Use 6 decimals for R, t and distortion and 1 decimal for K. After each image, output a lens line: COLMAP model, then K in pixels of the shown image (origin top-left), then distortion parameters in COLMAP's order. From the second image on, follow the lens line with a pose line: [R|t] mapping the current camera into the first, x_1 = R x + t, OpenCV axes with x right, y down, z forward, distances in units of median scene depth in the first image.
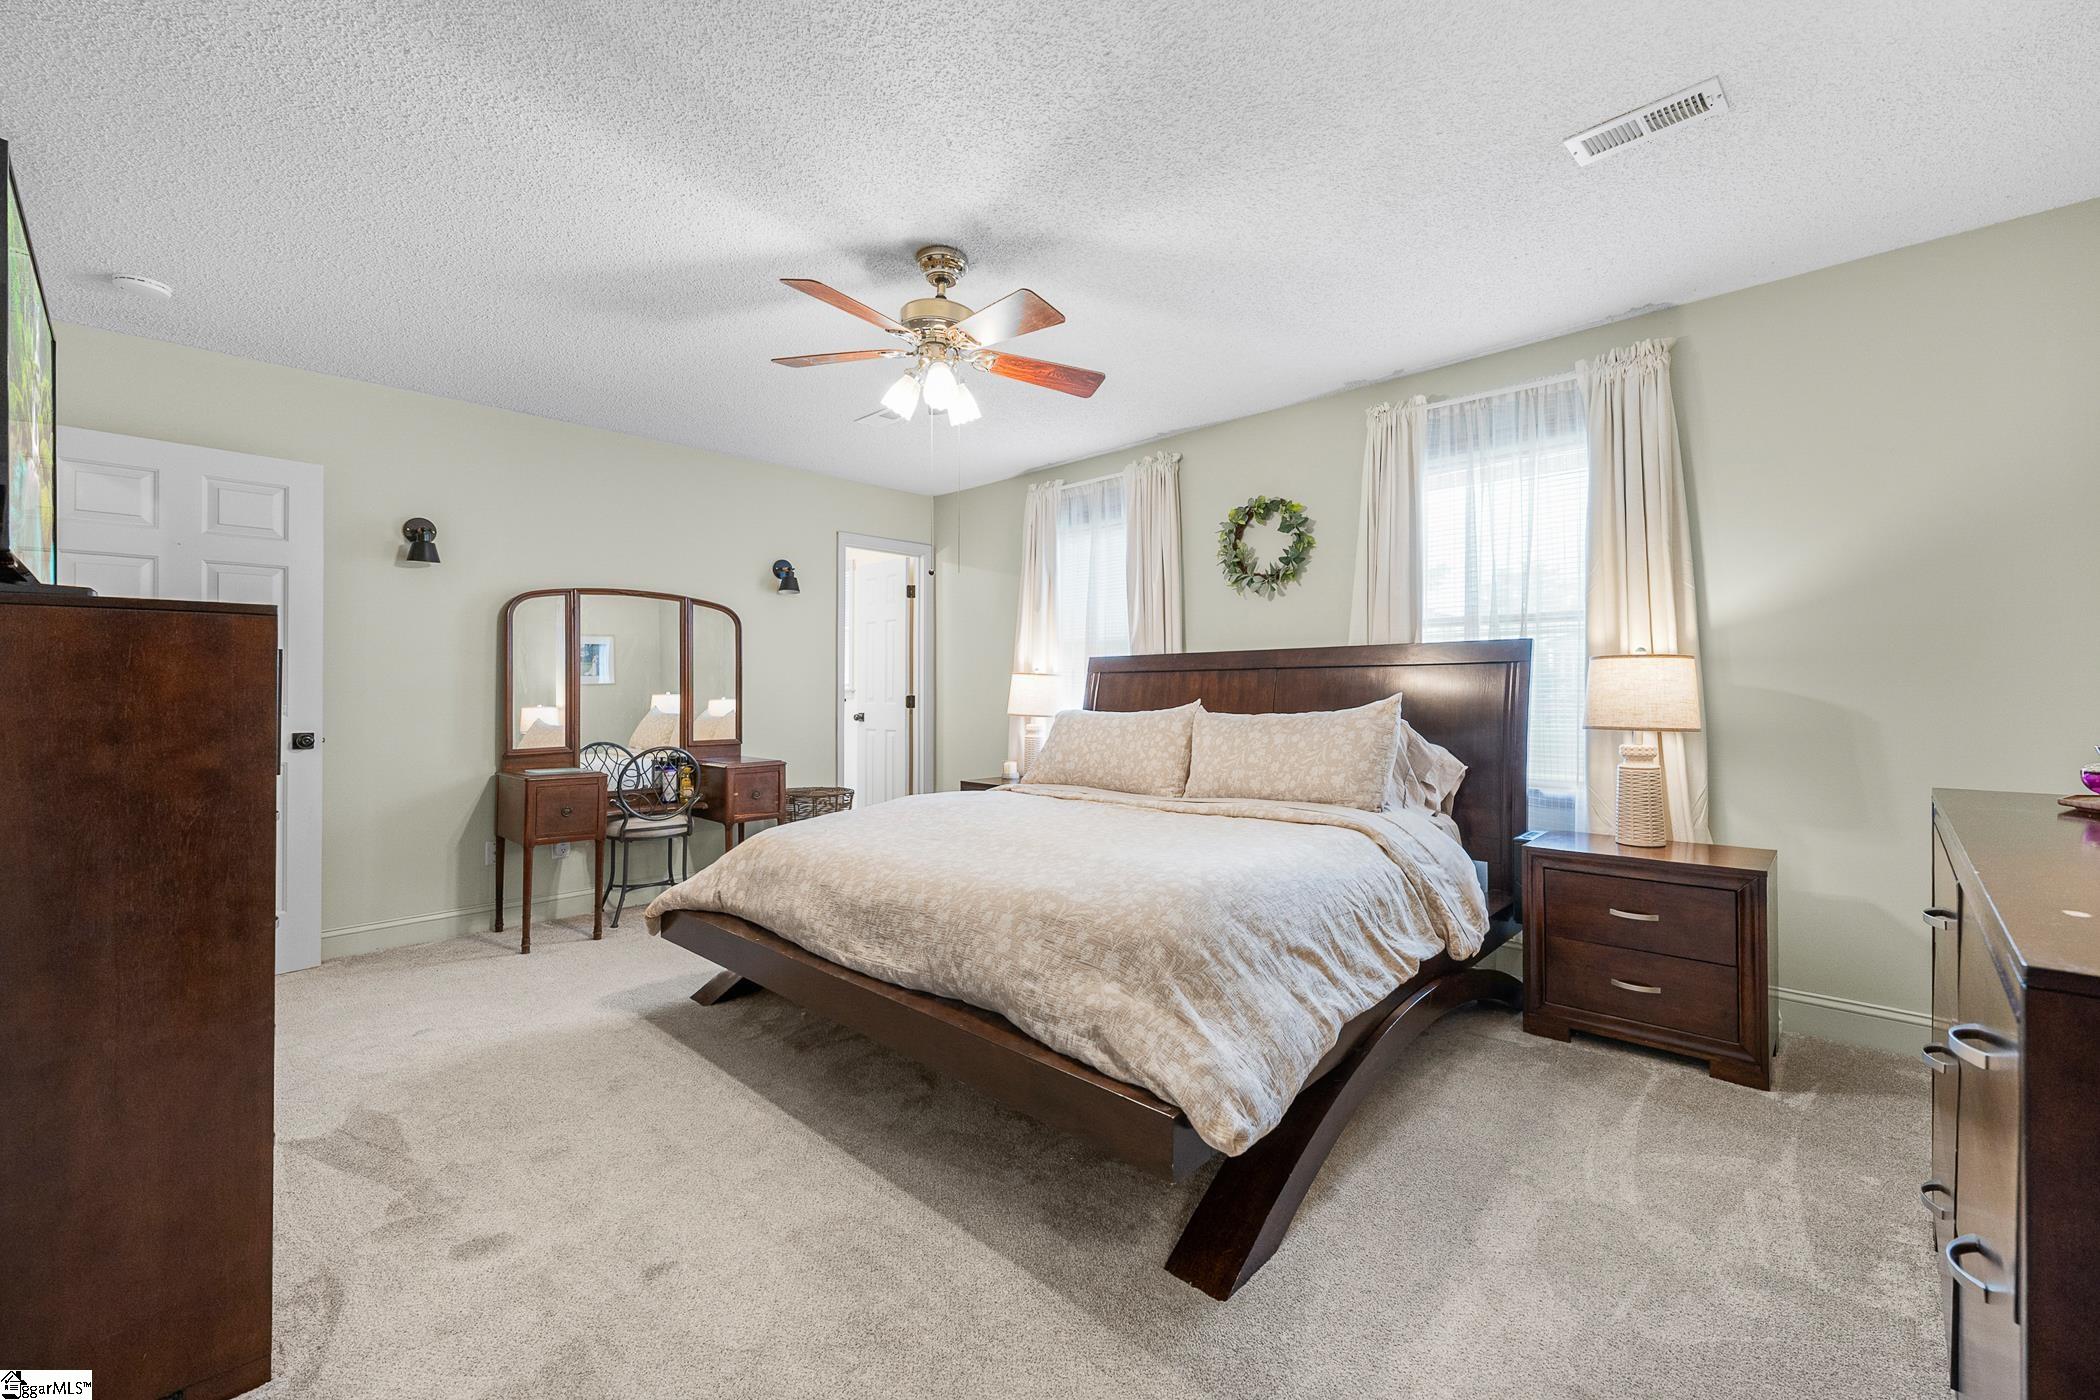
lens RADIAL K [[852.6, 0, 1051.6], [0, 852.6, 691.8], [0, 0, 1]] dist [-0.002186, -0.000022]
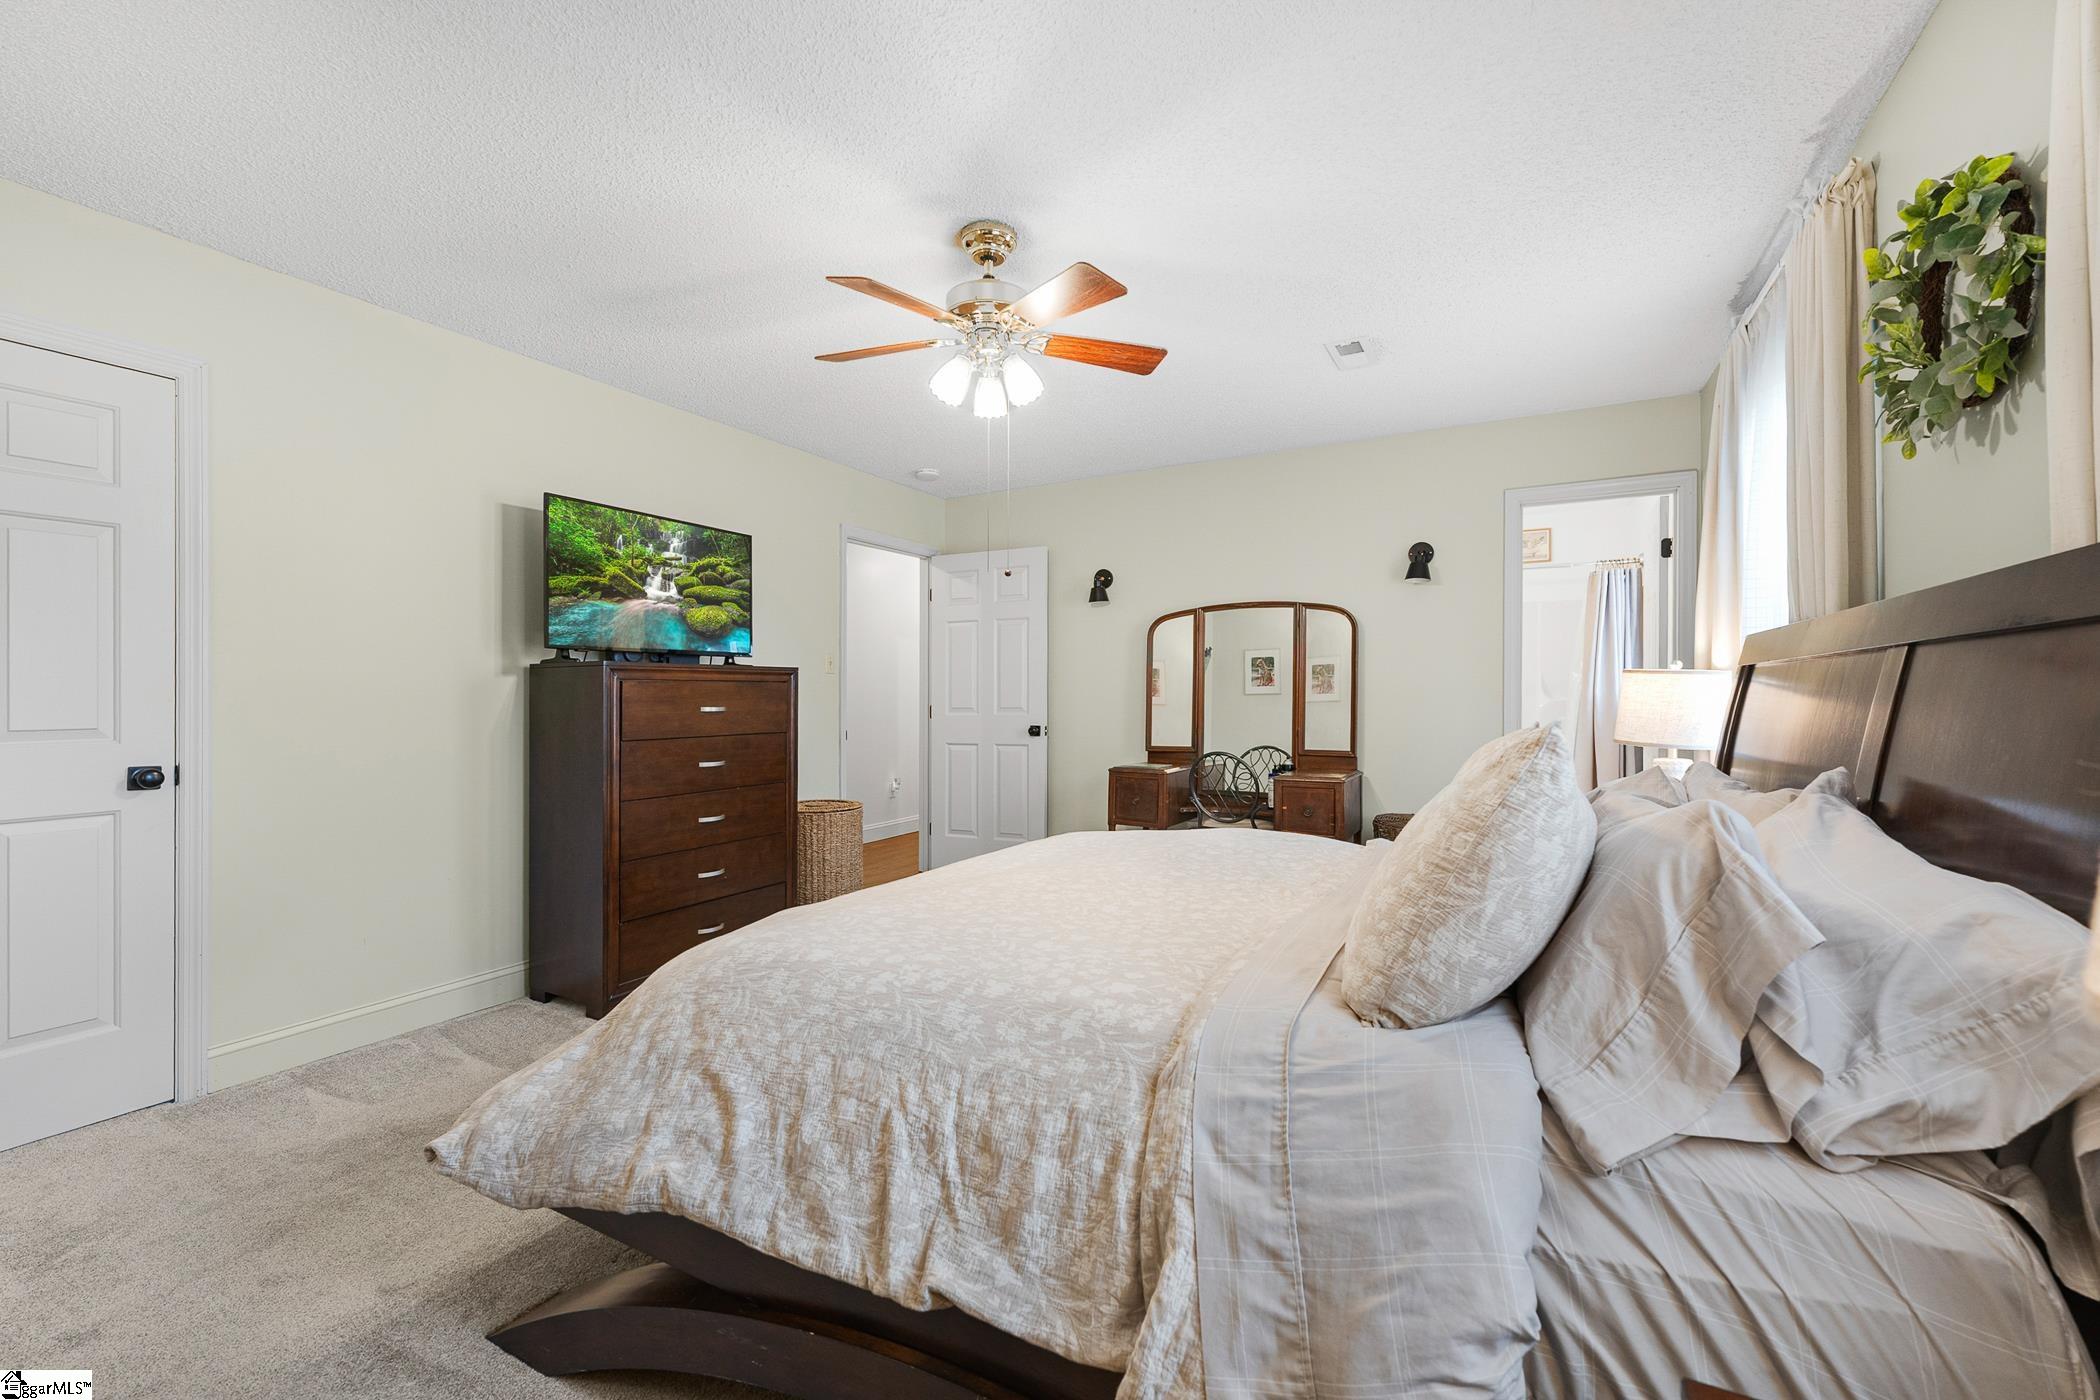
lens RADIAL K [[852.6, 0, 1046.5], [0, 852.6, 695.4], [0, 0, 1]] dist [-0.002186, -0.000022]
pose [[0.254722, 0.002017, -0.967012, 0.480537], [-0.001551, 0.999997, 0.001677, -0.005718], [0.967013, 0.001072, 0.254725, 0.505858]]
